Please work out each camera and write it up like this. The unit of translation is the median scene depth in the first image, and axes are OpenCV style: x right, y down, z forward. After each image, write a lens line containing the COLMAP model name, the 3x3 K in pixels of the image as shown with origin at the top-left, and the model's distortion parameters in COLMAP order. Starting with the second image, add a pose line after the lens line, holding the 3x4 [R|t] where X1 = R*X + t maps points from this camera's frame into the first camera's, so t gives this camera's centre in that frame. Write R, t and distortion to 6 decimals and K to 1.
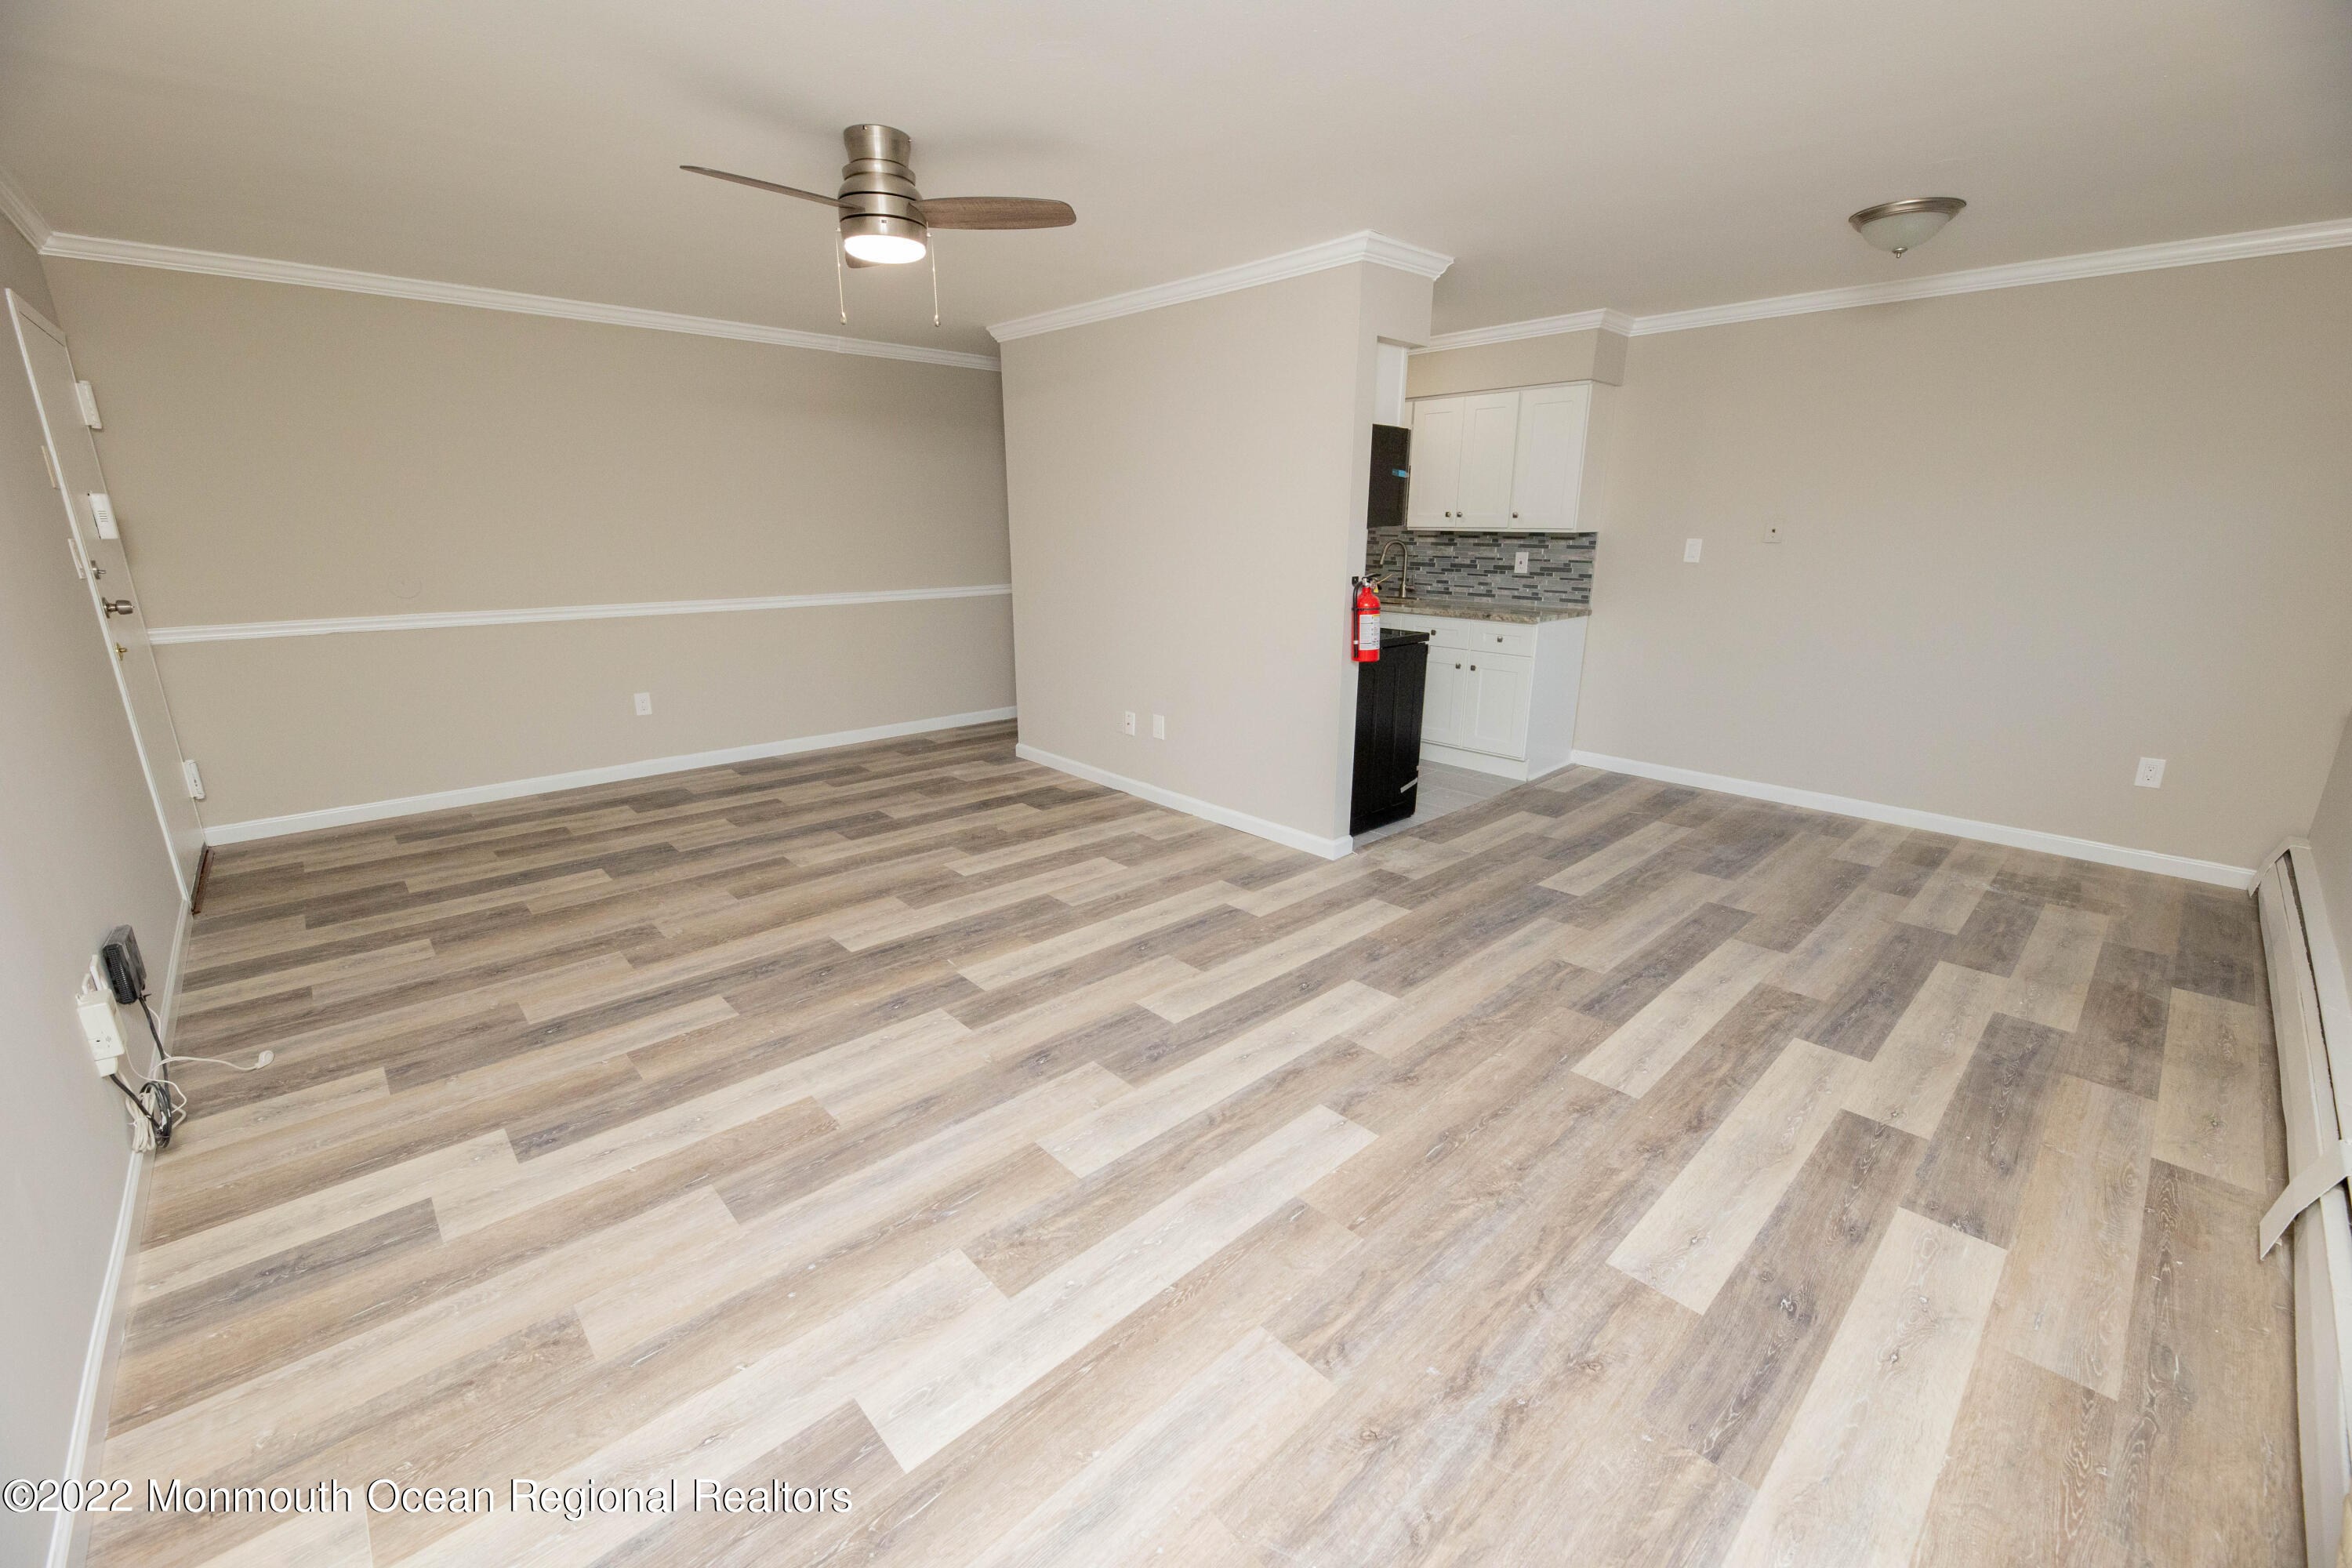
lens RADIAL K [[946.8, 0, 1178.0], [0, 946.8, 788.3], [0, 0, 1]] dist [0.002698, -0.004453]
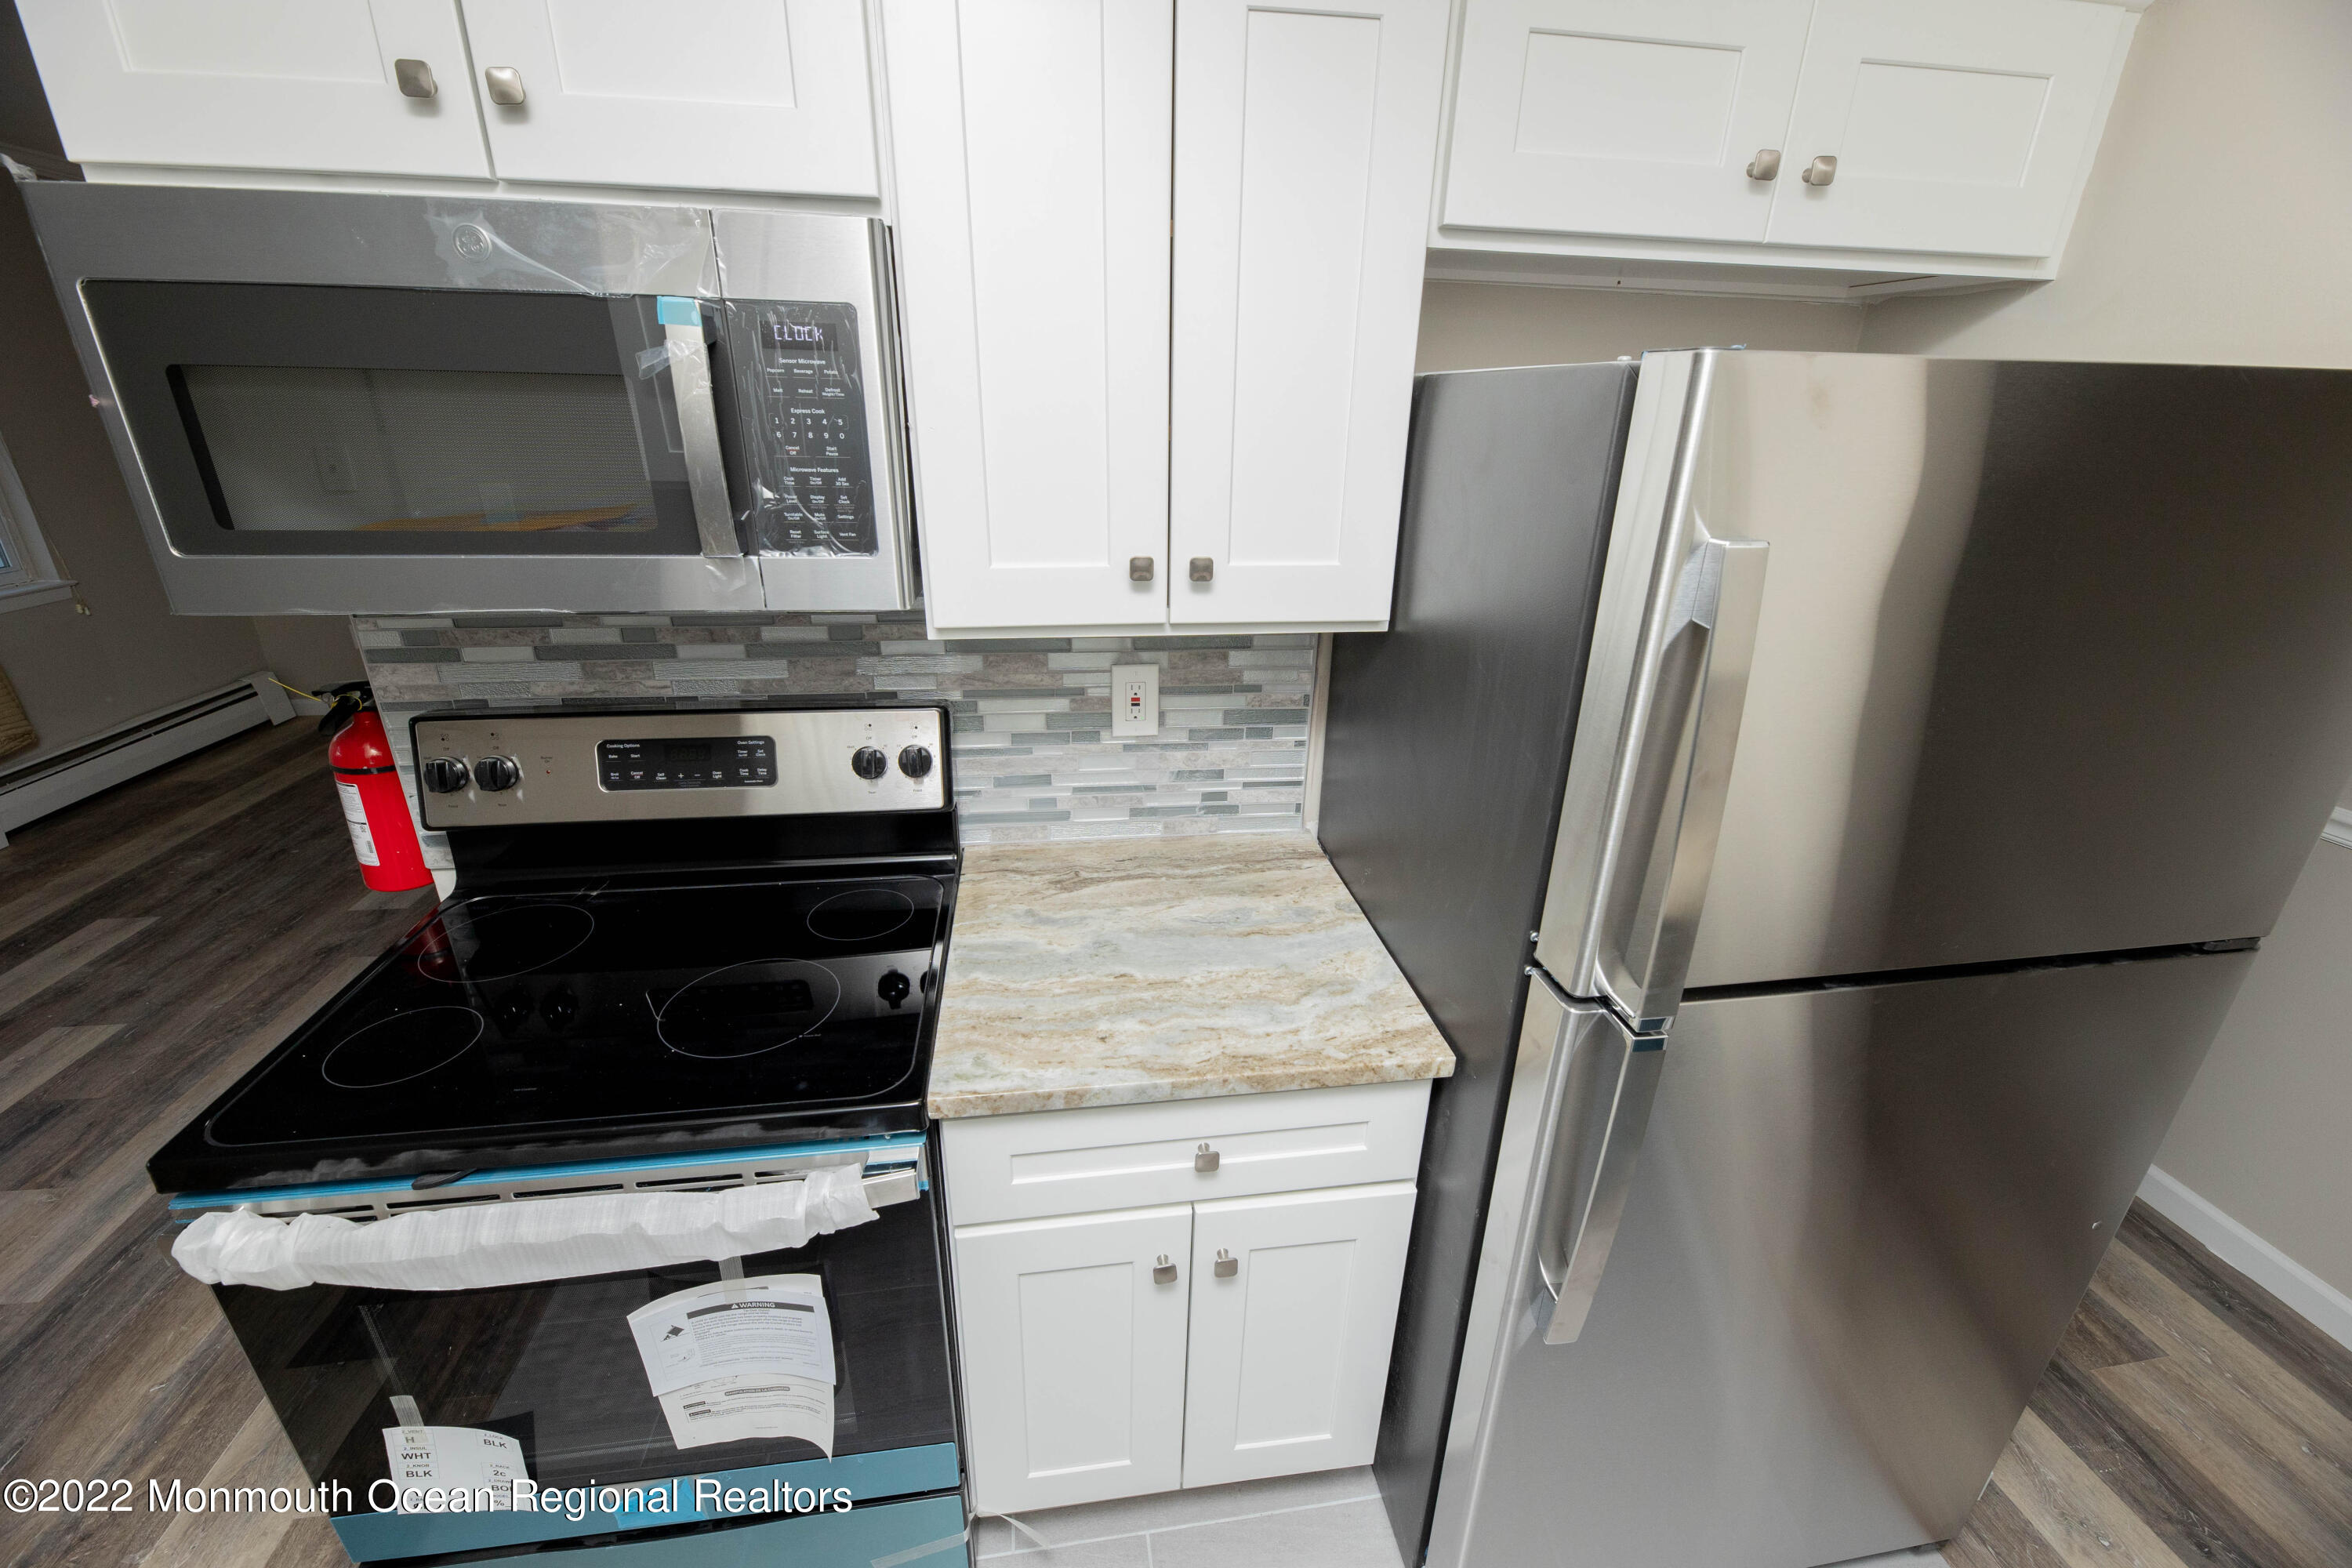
lens RADIAL K [[946.8, 0, 1178.0], [0, 946.8, 788.3], [0, 0, 1]] dist [0.002698, -0.004453]
pose [[-0.565024, 0.297656, -0.769512, 0.315878], [-0.249733, 0.827211, 0.503345, -0.458434], [0.786372, 0.476575, -0.393059, 1.419187]]
